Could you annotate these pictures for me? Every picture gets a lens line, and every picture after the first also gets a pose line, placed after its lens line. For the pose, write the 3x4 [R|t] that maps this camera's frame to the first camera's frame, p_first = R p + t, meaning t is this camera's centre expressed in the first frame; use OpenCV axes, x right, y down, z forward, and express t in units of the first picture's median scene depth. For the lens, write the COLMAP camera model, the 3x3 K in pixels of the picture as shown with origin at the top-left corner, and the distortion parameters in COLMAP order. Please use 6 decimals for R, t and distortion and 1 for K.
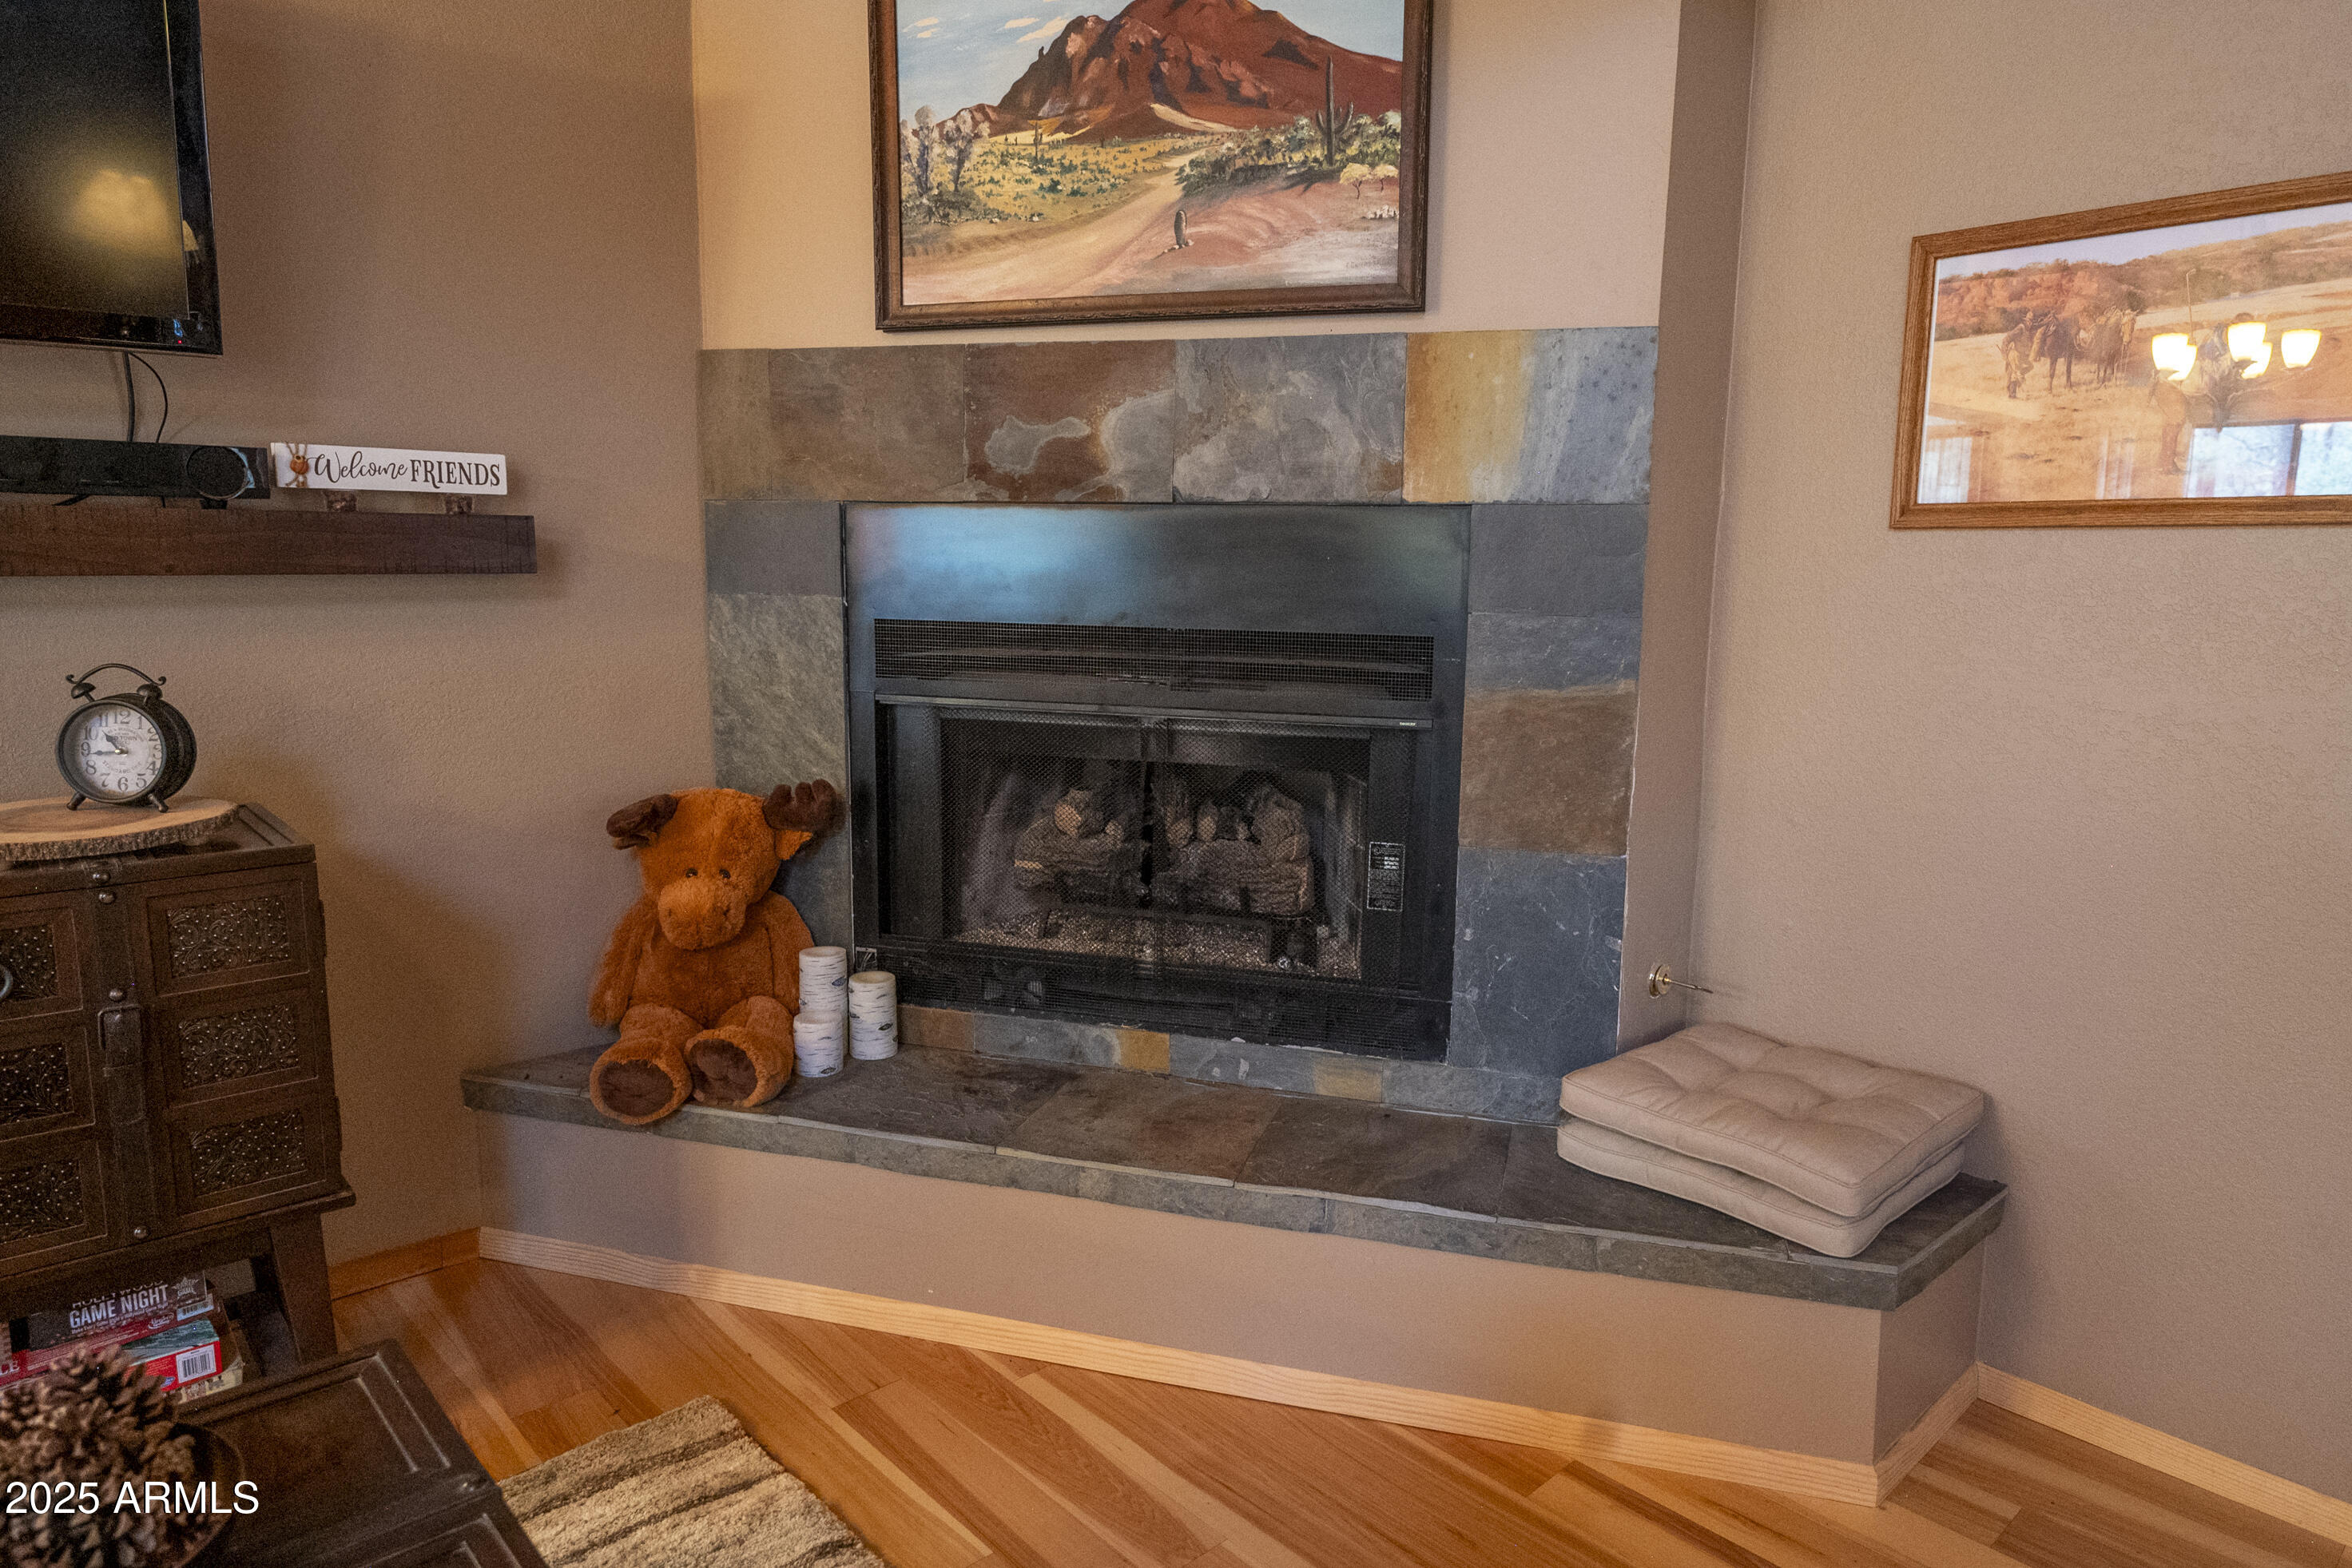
lens RADIAL K [[1454.7, 0, 1176.0], [0, 1454.7, 784.0], [0, 0, 1]] dist [-0.003425, -0.000293]
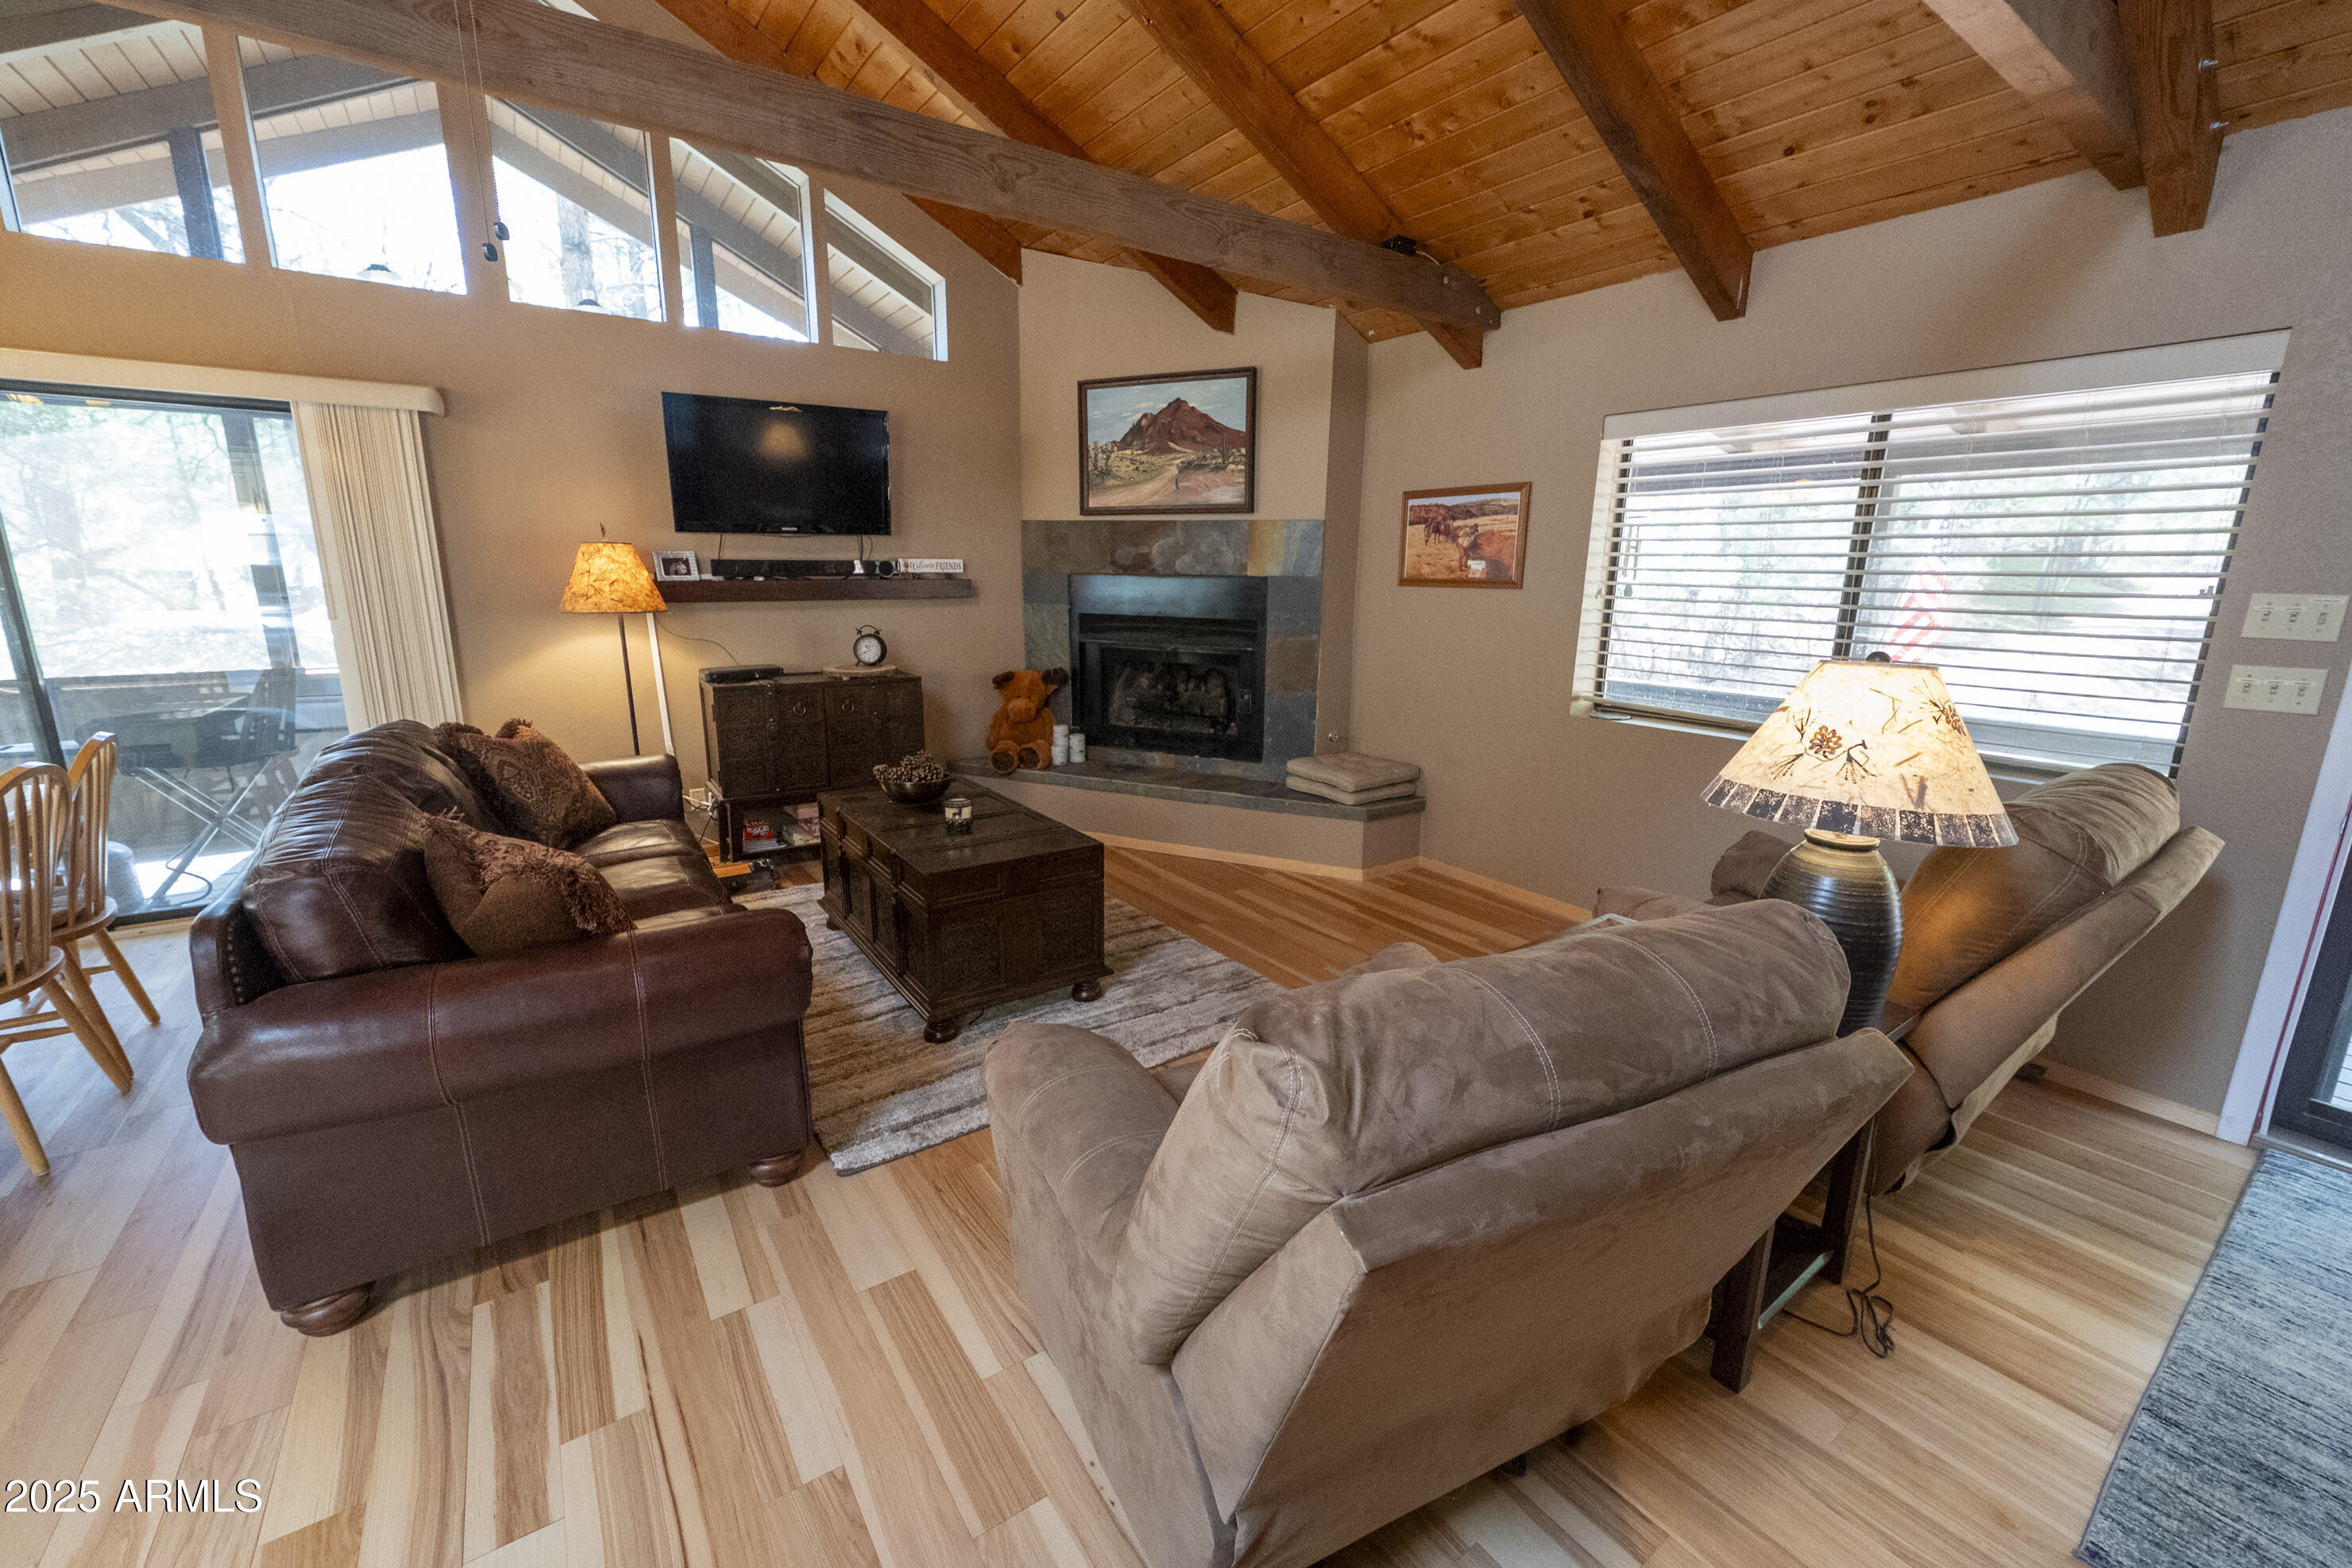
lens RADIAL K [[948.1, 0, 1184.0], [0, 948.1, 788.9], [0, 0, 1]] dist [-0.007562, -0.000311]
pose [[0.992320, 0.028068, -0.120474, 0.263676], [-0.018958, 0.996919, 0.076114, 0.098888], [0.122239, -0.073245, 0.989794, -0.969396]]
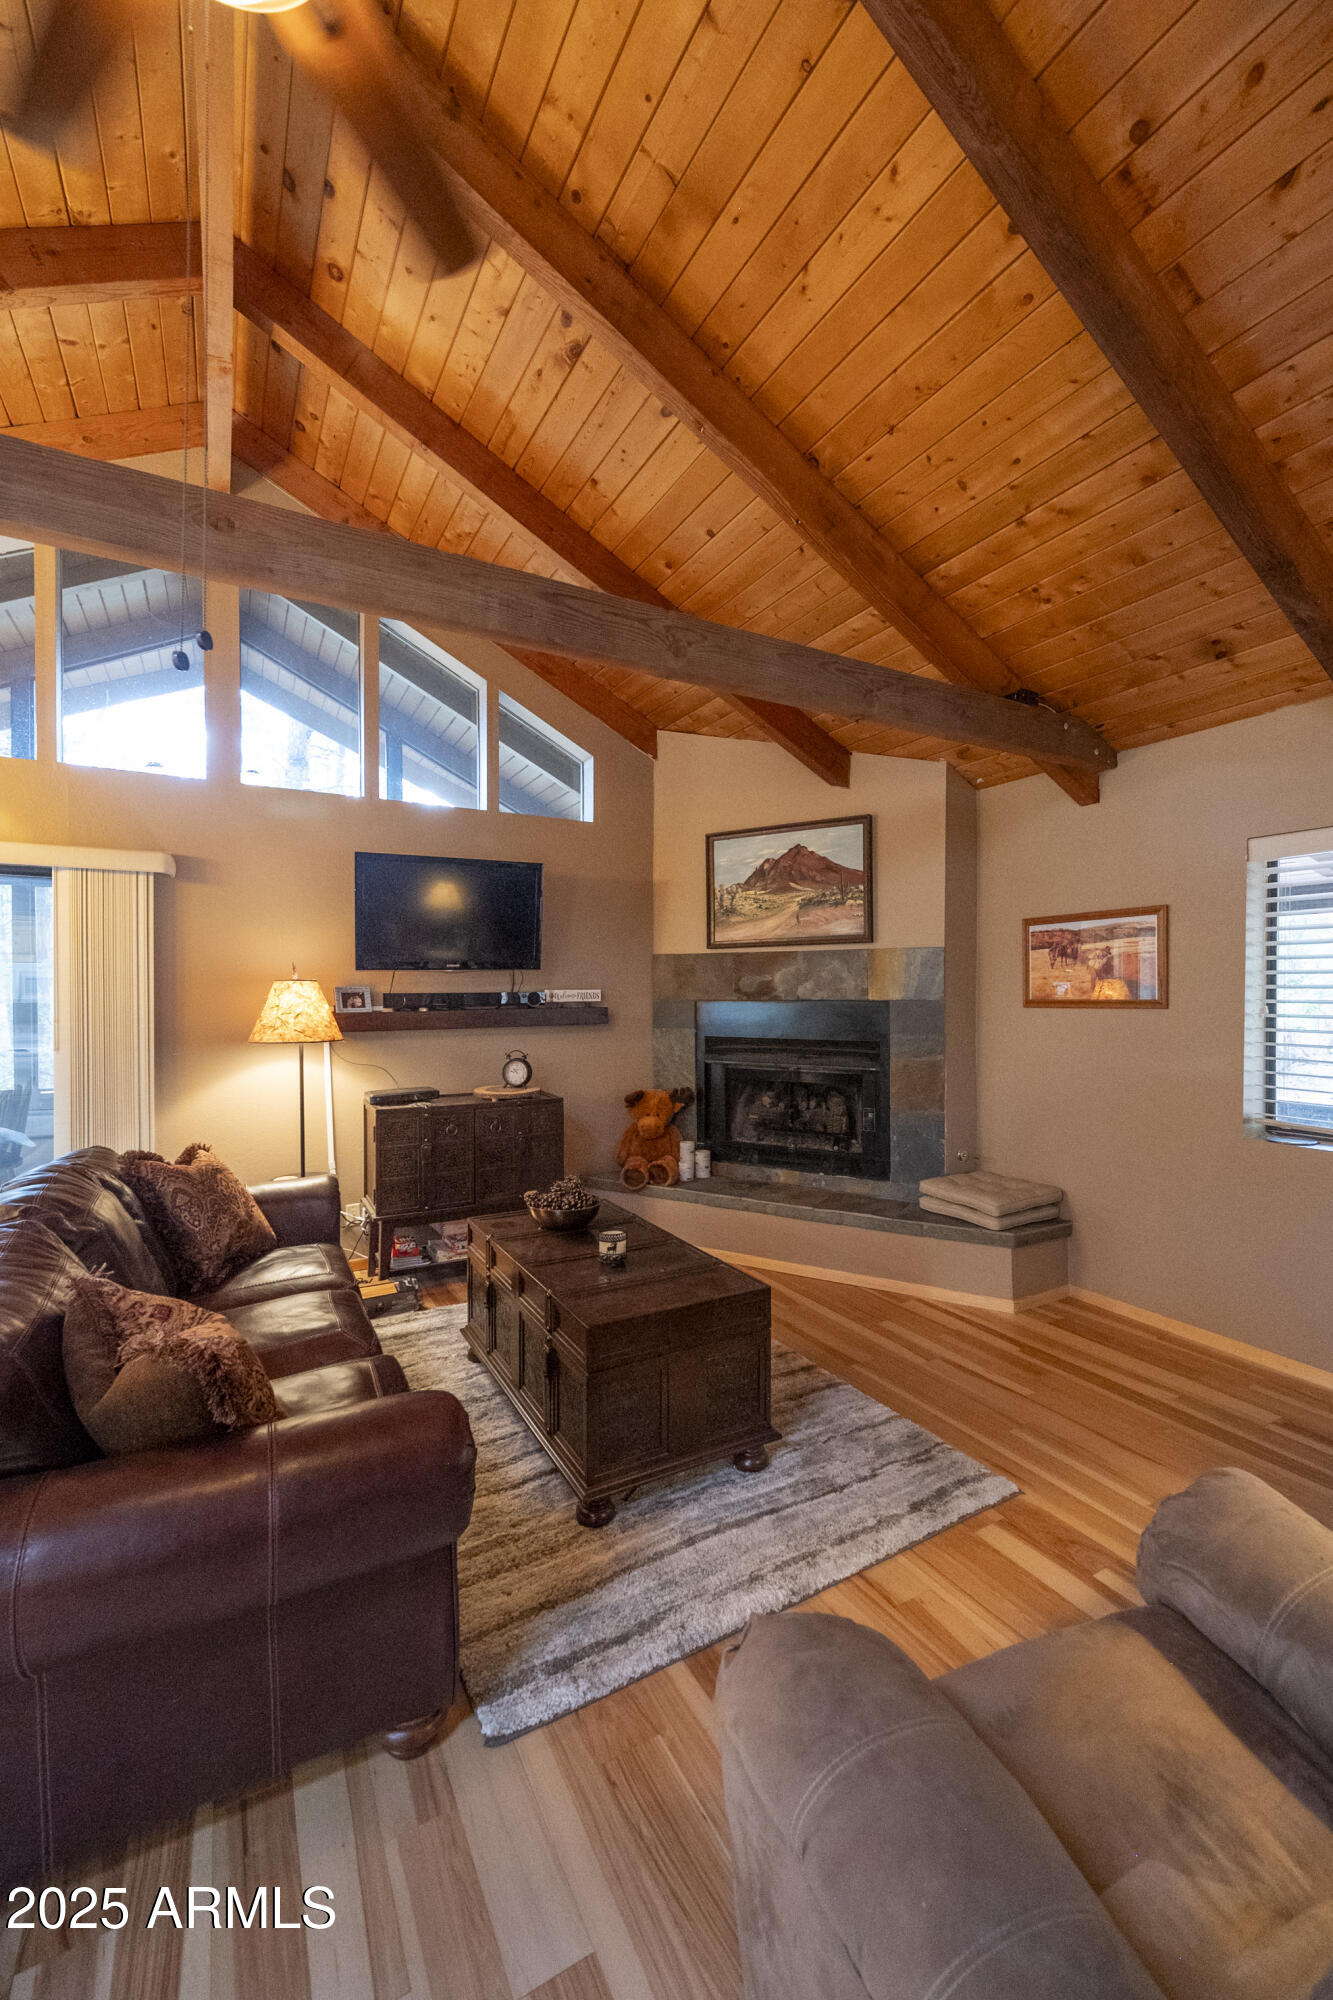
lens RADIAL K [[806.2, 0, 660.6], [0, 806.2, 1002.7], [0, 0, 1]] dist [-0.007562, -0.000311]
pose [[0.972139, -0.014351, -0.233964, 0.119888], [-0.019000, 0.990016, -0.139672, 0.066367], [0.233633, 0.140226, 0.962160, -0.779597]]
